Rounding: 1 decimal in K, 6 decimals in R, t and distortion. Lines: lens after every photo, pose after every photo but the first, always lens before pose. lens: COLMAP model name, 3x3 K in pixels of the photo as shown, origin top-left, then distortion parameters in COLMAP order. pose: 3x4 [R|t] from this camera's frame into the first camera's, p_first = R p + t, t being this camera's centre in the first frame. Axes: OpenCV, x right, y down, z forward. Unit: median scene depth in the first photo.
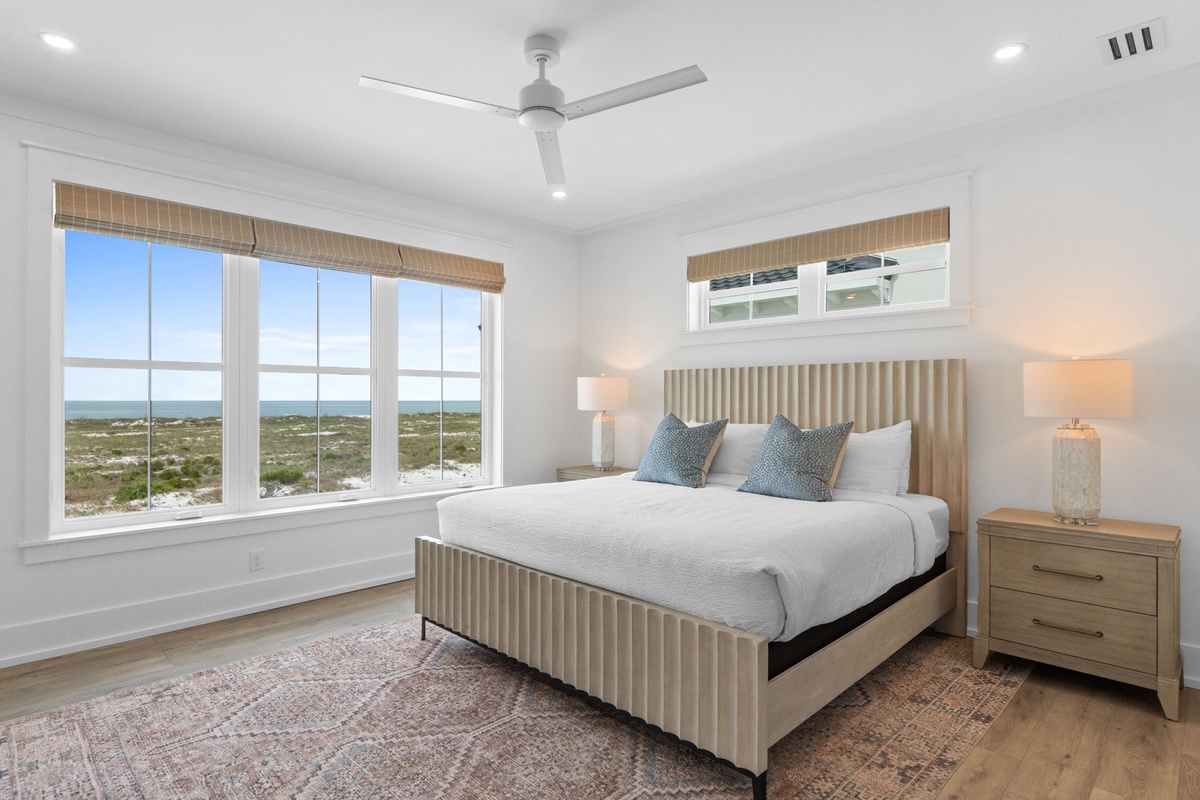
lens RADIAL K [[633.5, 0, 599.0], [0, 633.5, 401.9], [0, 0, 1]] dist [-0.001356, 0.002003]
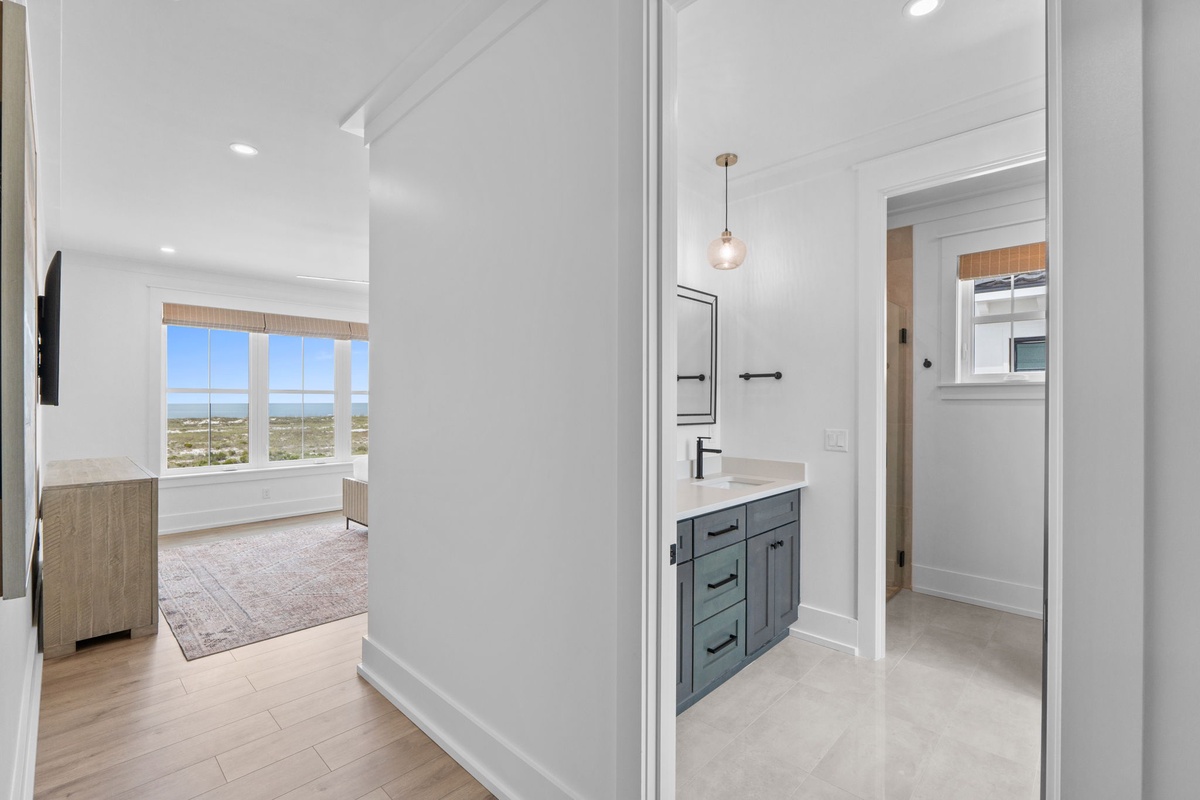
lens RADIAL K [[523.4, 0, 589.6], [0, 523.4, 405.9], [0, 0, 1]] dist [0.000562, 0.000084]
pose [[0.999992, 0.000378, 0.003865, 0.318887], [-0.000389, 0.999996, 0.002820, -0.012634], [-0.003864, -0.002822, 0.999989, -0.433392]]
